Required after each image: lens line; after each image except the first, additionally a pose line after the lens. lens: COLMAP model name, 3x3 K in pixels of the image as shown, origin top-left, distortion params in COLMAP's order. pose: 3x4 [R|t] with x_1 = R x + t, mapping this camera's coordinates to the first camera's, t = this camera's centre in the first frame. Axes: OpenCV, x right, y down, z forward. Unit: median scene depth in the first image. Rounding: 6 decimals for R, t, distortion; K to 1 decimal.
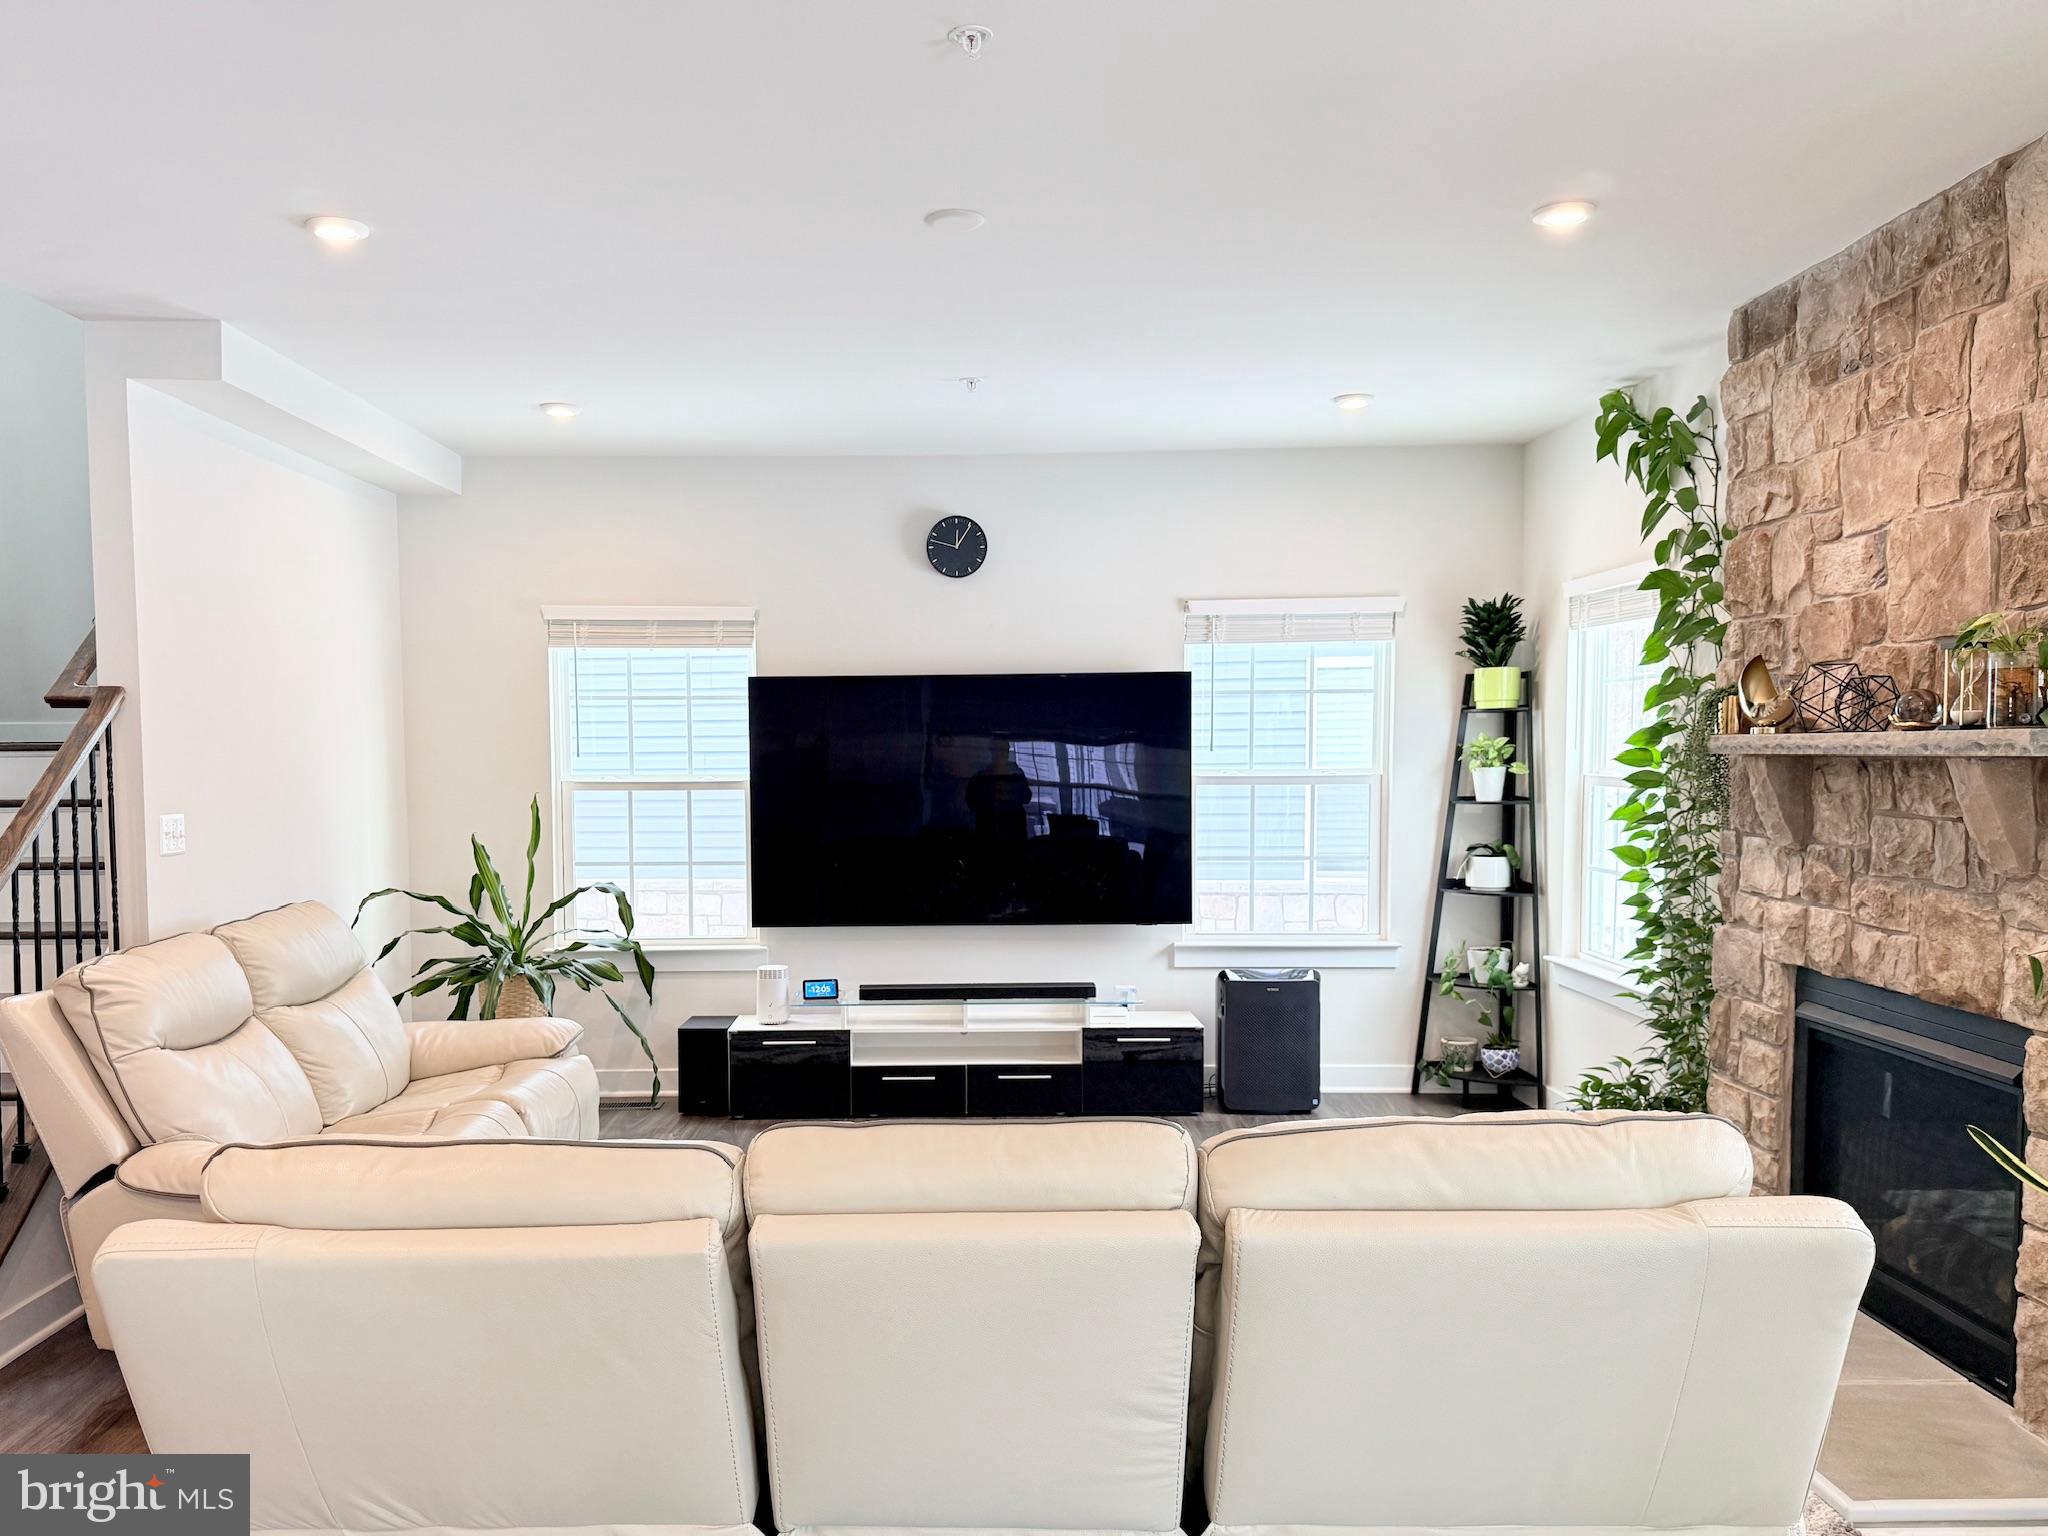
lens RADIAL K [[1609.3, 0, 945.9], [0, 1609.3, 814.6], [0, 0, 1]] dist [0.092821, 0.008821]
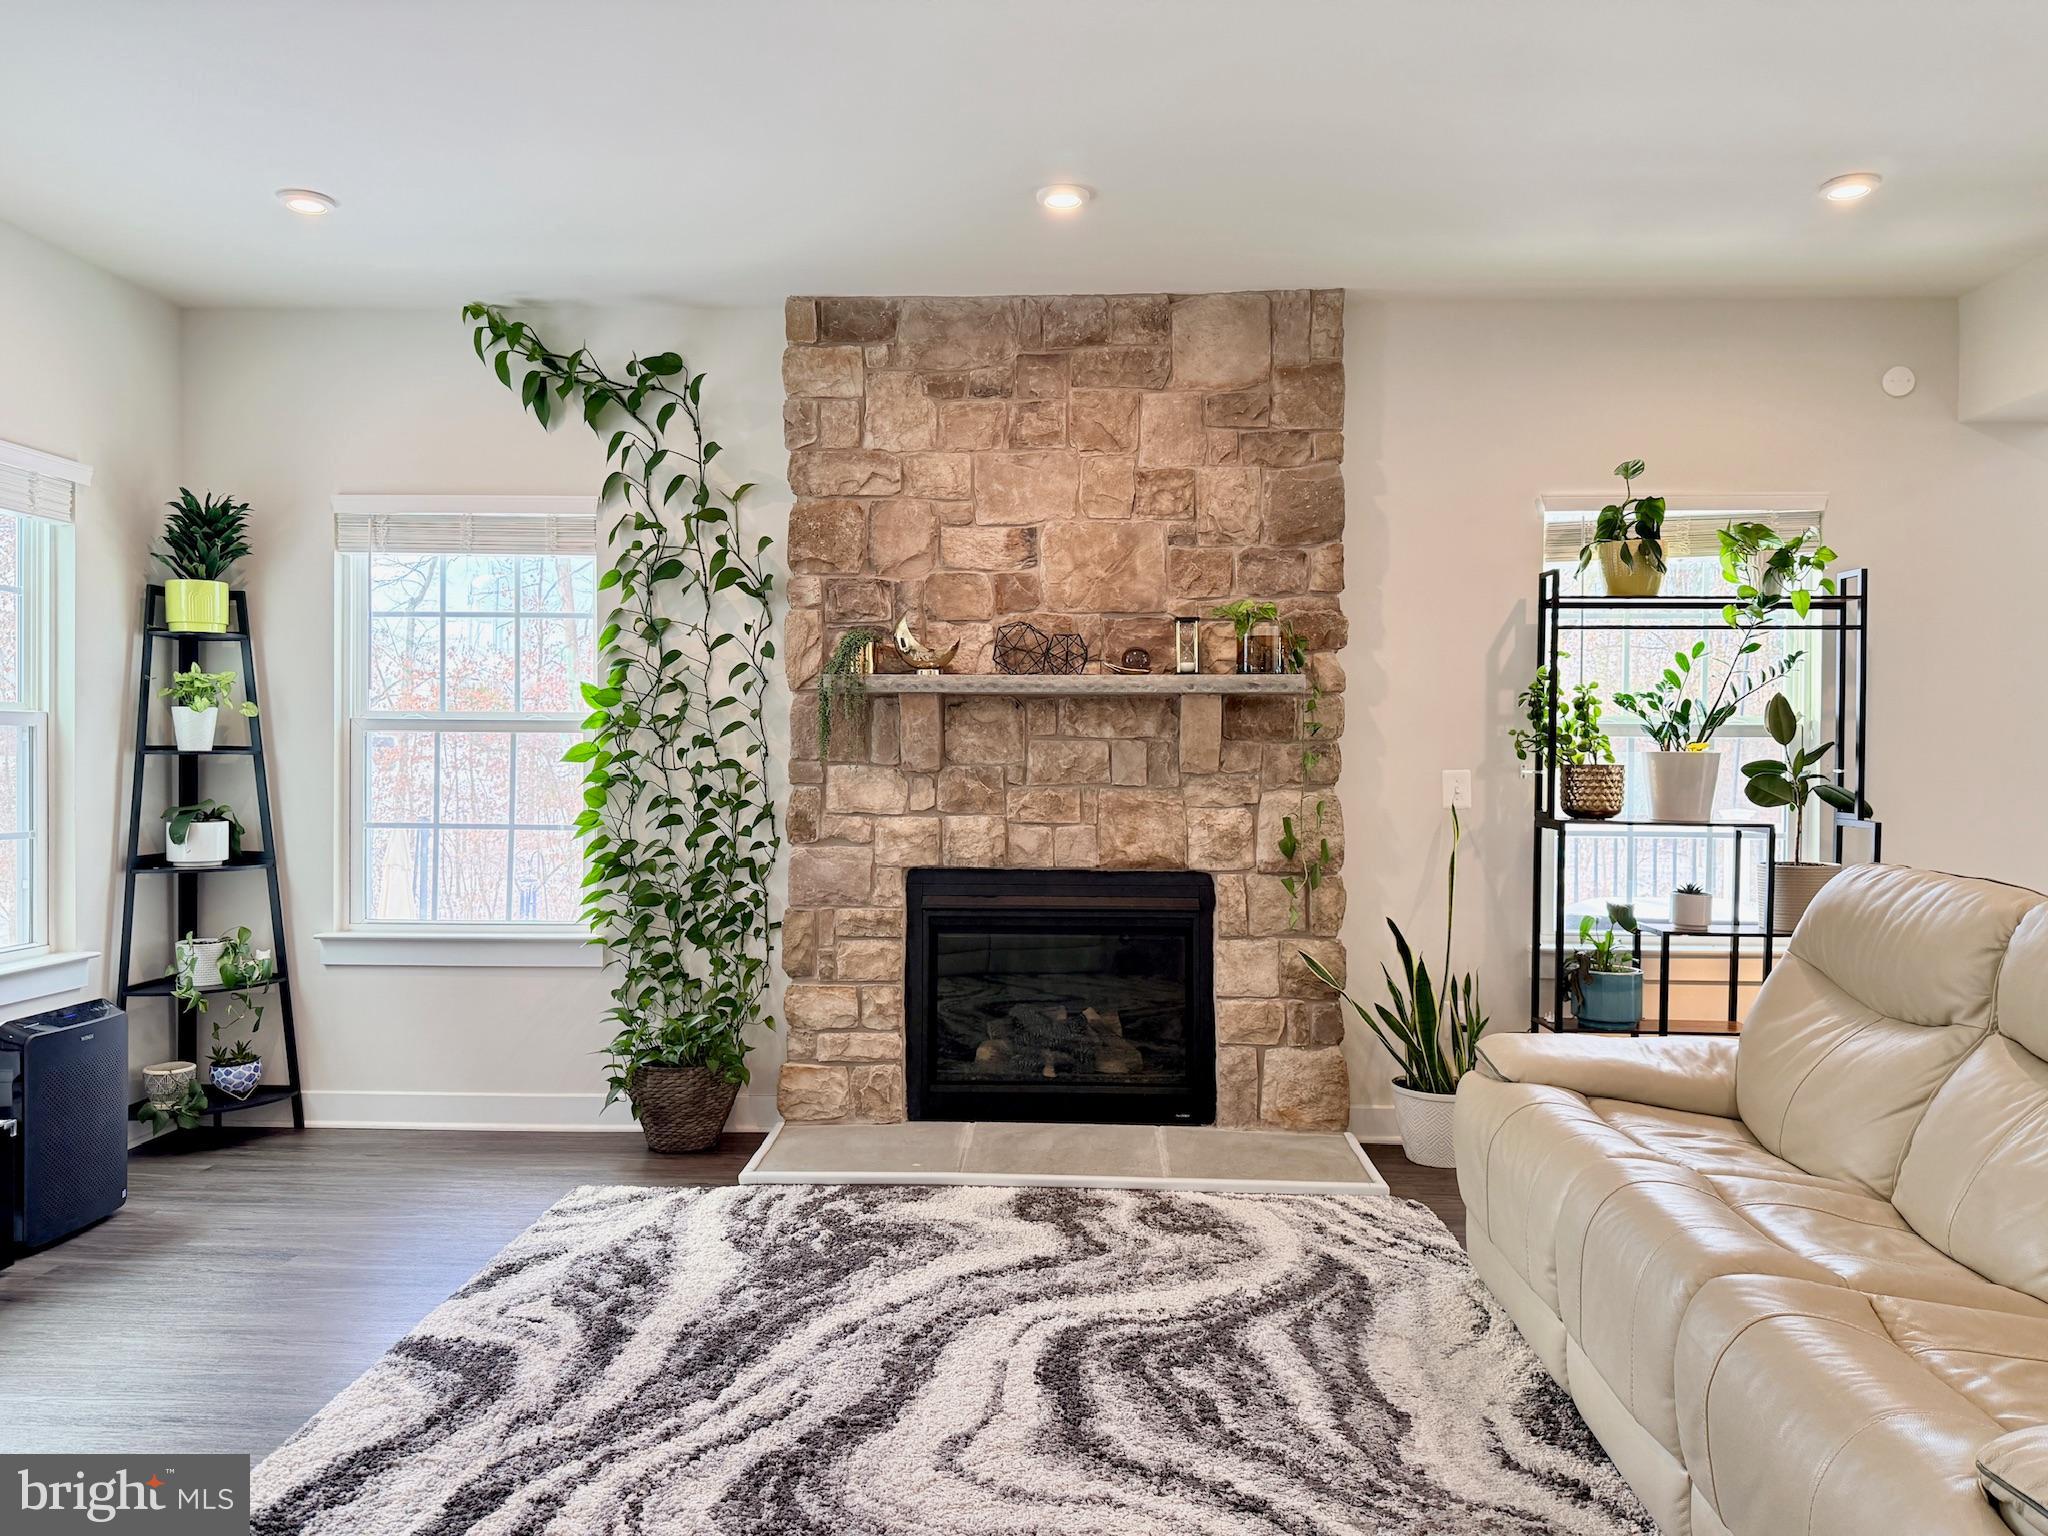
lens RADIAL K [[1441.9, 0, 1038.9], [0, 1441.9, 778.1], [0, 0, 1]] dist [0.112795, -0.091833]
pose [[0.040767, -0.007162, 0.999143, -0.538651], [0.036293, 0.999325, 0.005682, 0.022327], [-0.998509, 0.036030, 0.041000, 0.857815]]
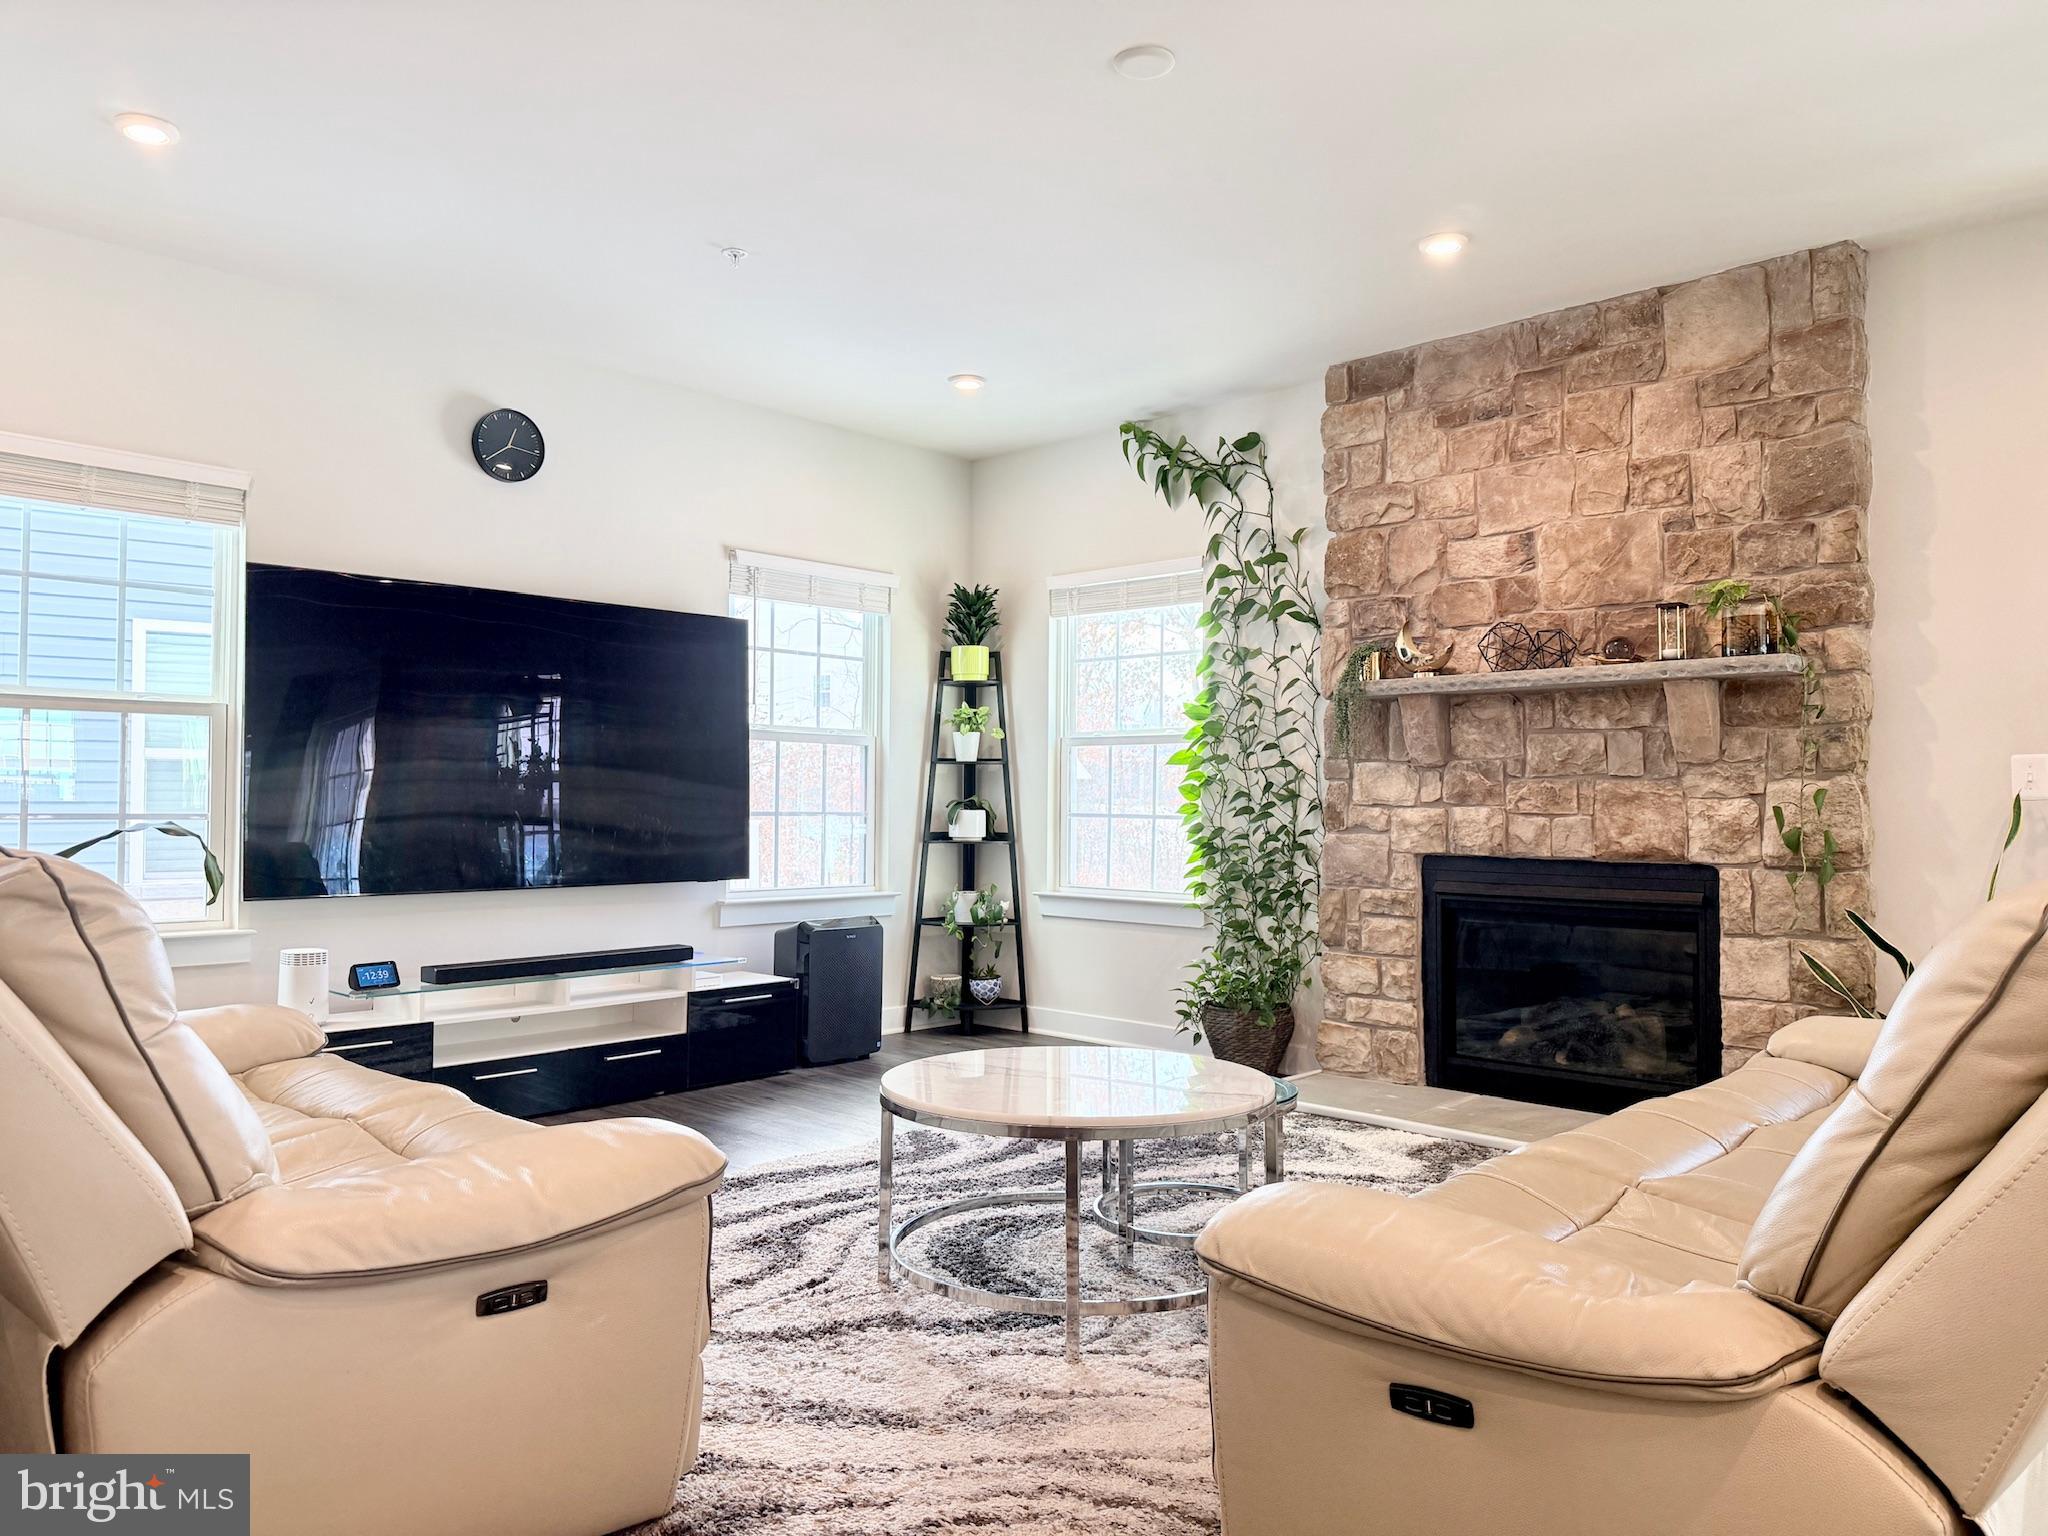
lens RADIAL K [[1441.9, 0, 1013.2], [0, 1441.9, 764.7], [0, 0, 1]] dist [0.112795, -0.091833]
pose [[0.684756, 0.030689, 0.728126, -0.568421], [0.019141, 0.998011, -0.060064, 0.082617], [-0.728521, 0.055066, 0.682806, 0.434774]]
